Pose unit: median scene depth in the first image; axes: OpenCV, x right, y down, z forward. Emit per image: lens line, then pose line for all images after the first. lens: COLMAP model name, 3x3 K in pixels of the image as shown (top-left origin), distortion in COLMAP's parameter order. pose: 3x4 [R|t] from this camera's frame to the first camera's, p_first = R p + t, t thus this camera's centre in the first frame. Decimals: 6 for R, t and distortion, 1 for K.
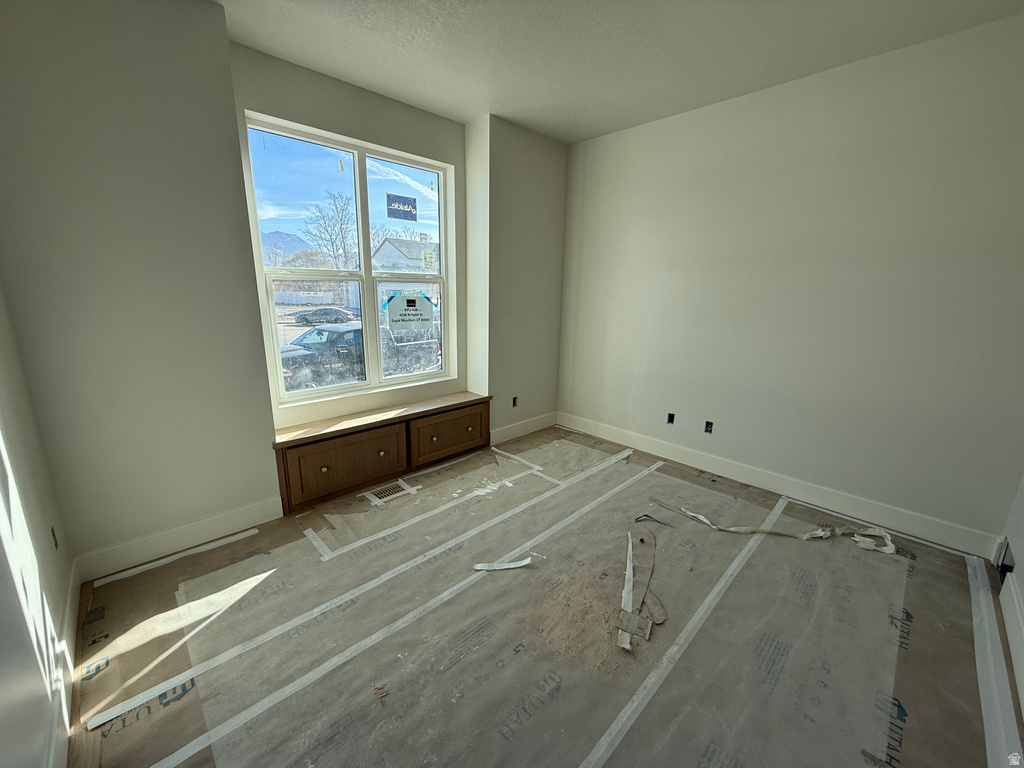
lens RADIAL K [[409.4, 0, 513.1], [0, 409.4, 381.4], [0, 0, 1]] dist [0.002103, -0.000471]
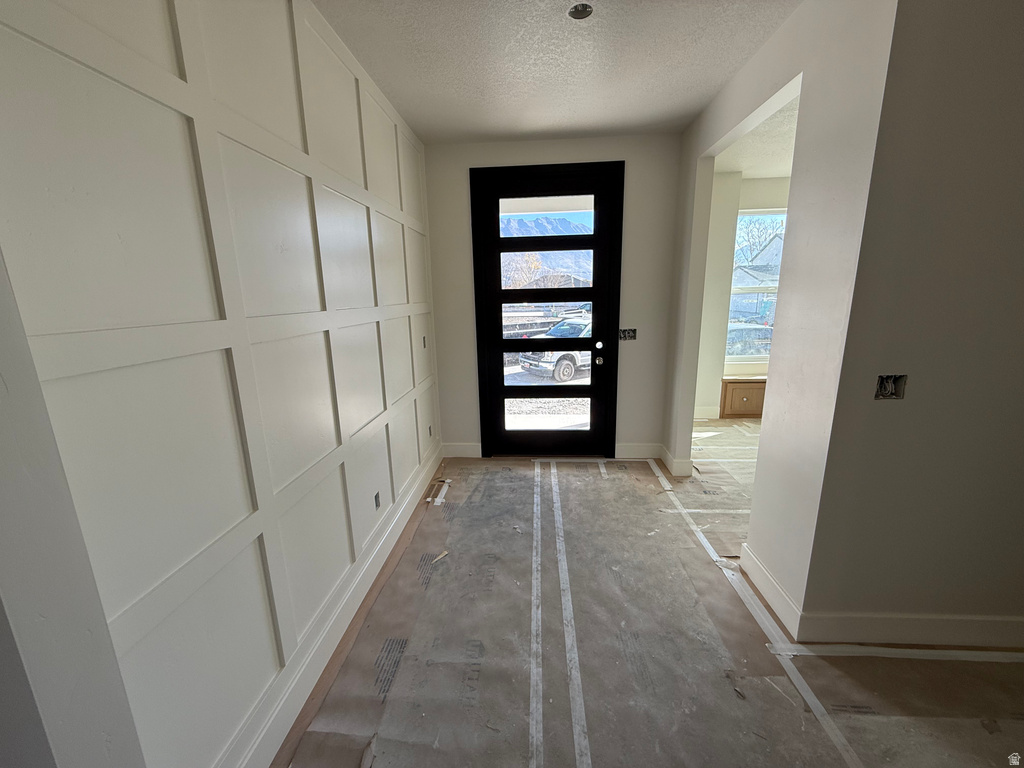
lens RADIAL K [[409.4, 0, 511.4], [0, 409.4, 385.2], [0, 0, 1]] dist [0.002103, -0.000471]
pose [[0.670771, 0.129940, -0.730193, 0.176516], [-0.127793, 0.990057, 0.058790, 0.201615], [0.730572, 0.053879, 0.680707, -1.091796]]
